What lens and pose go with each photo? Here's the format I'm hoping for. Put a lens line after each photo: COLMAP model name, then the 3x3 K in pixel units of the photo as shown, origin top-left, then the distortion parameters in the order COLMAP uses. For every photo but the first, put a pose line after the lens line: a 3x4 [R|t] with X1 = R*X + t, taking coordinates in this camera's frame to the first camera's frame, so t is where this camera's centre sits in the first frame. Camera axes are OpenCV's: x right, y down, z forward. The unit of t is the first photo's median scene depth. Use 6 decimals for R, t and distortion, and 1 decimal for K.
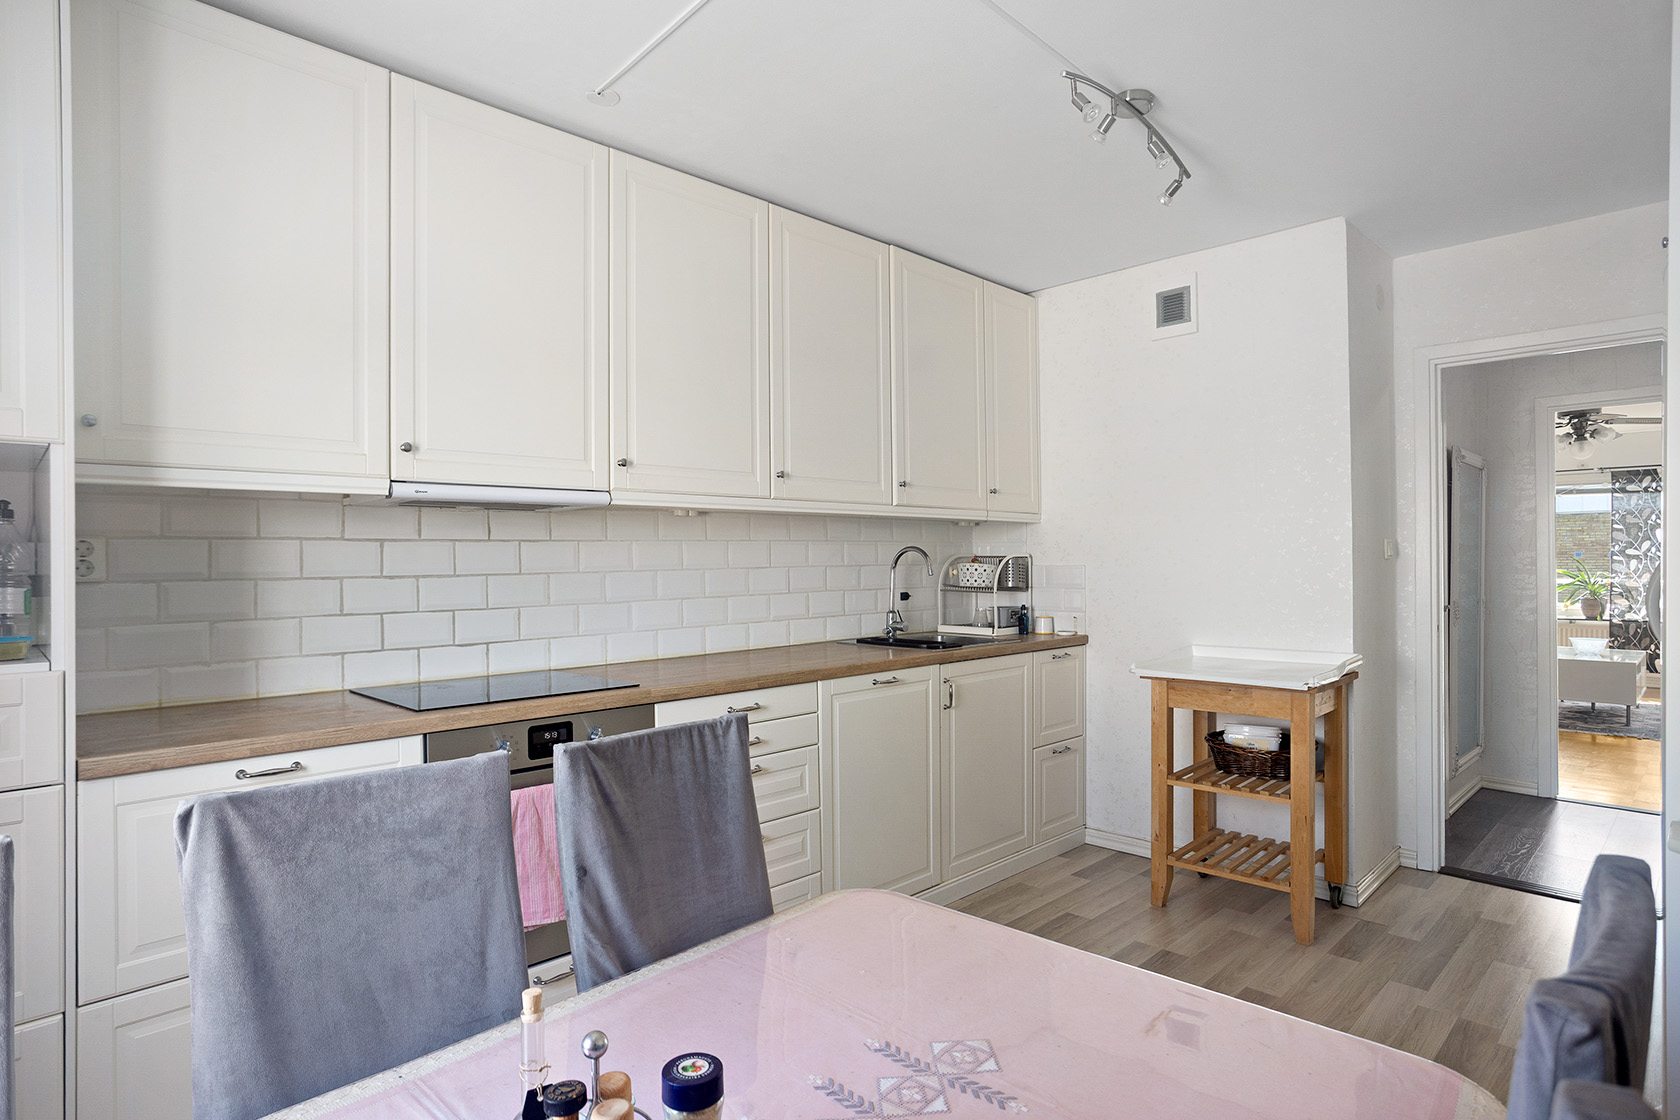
lens RADIAL K [[921.9, 0, 835.3], [0, 921.9, 555.7], [0, 0, 1]] dist [-0.004309, 0.000083]
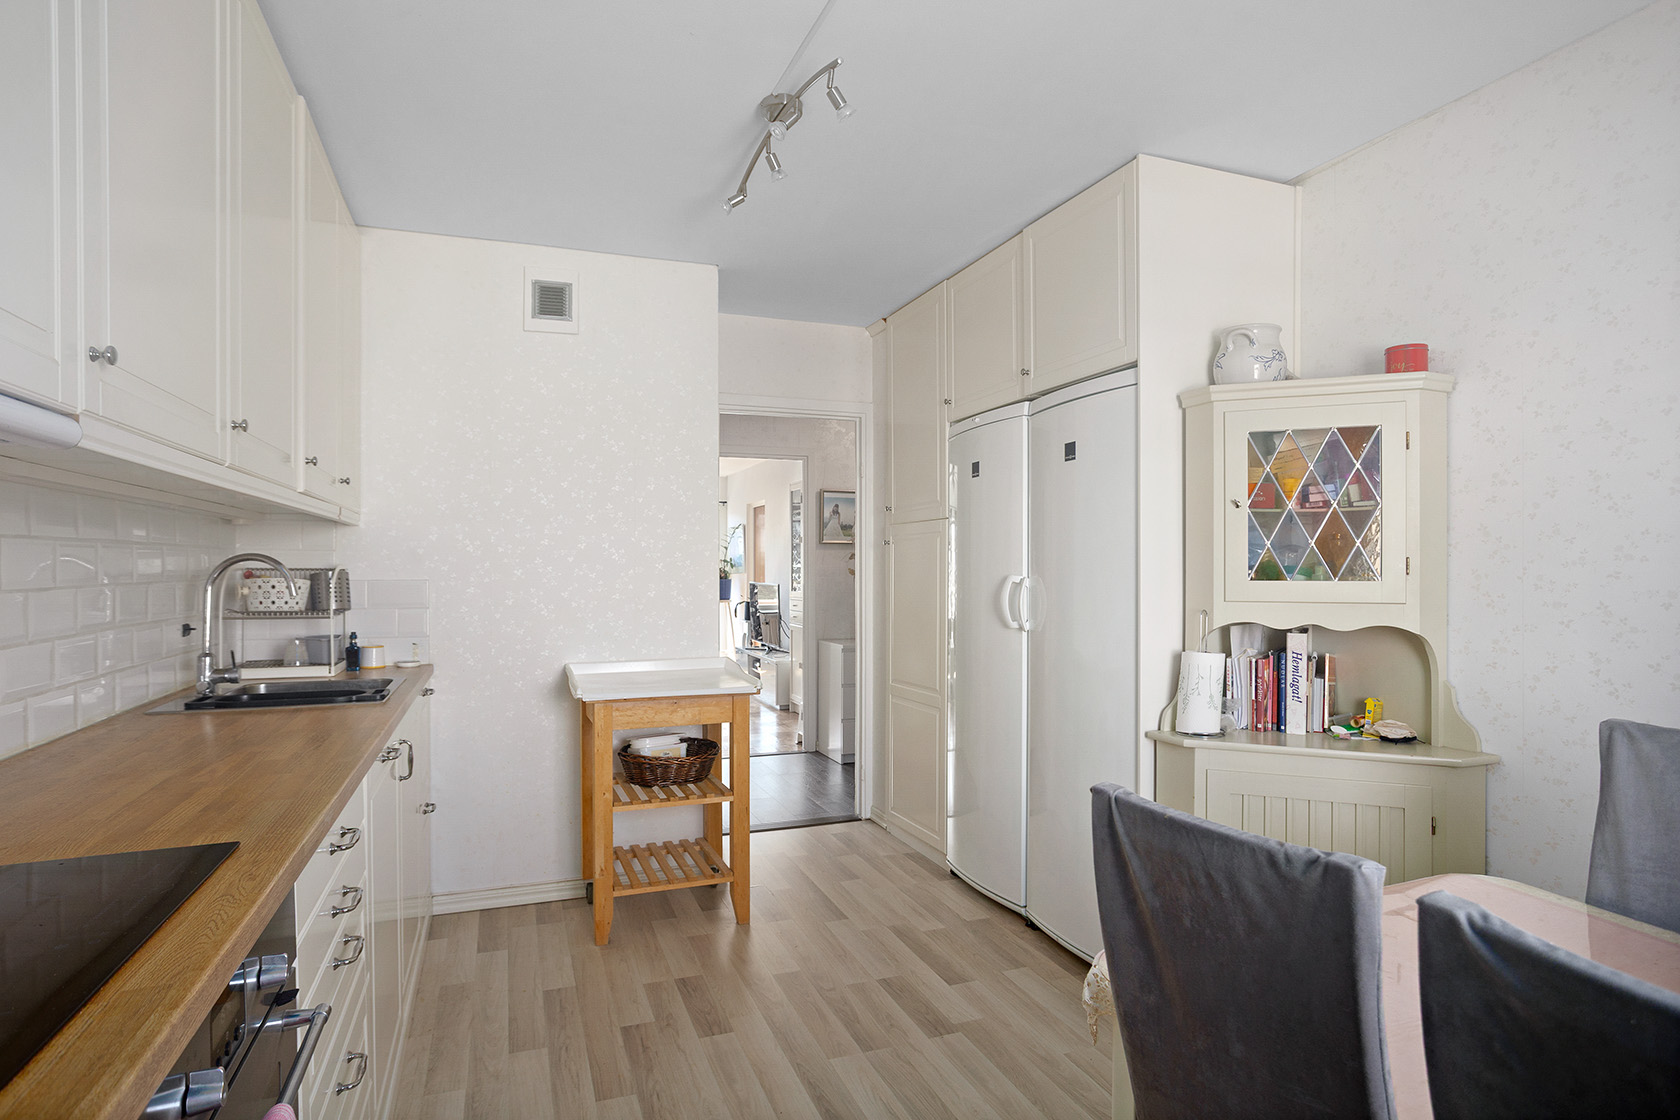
lens RADIAL K [[921.9, 0, 837.2], [0, 921.9, 566.7], [0, 0, 1]] dist [-0.004309, 0.000083]
pose [[0.430596, 0.005826, 0.902526, -0.367965], [-0.003891, 0.999982, -0.004599, 0.001283], [-0.902536, -0.001532, 0.430611, 0.364505]]
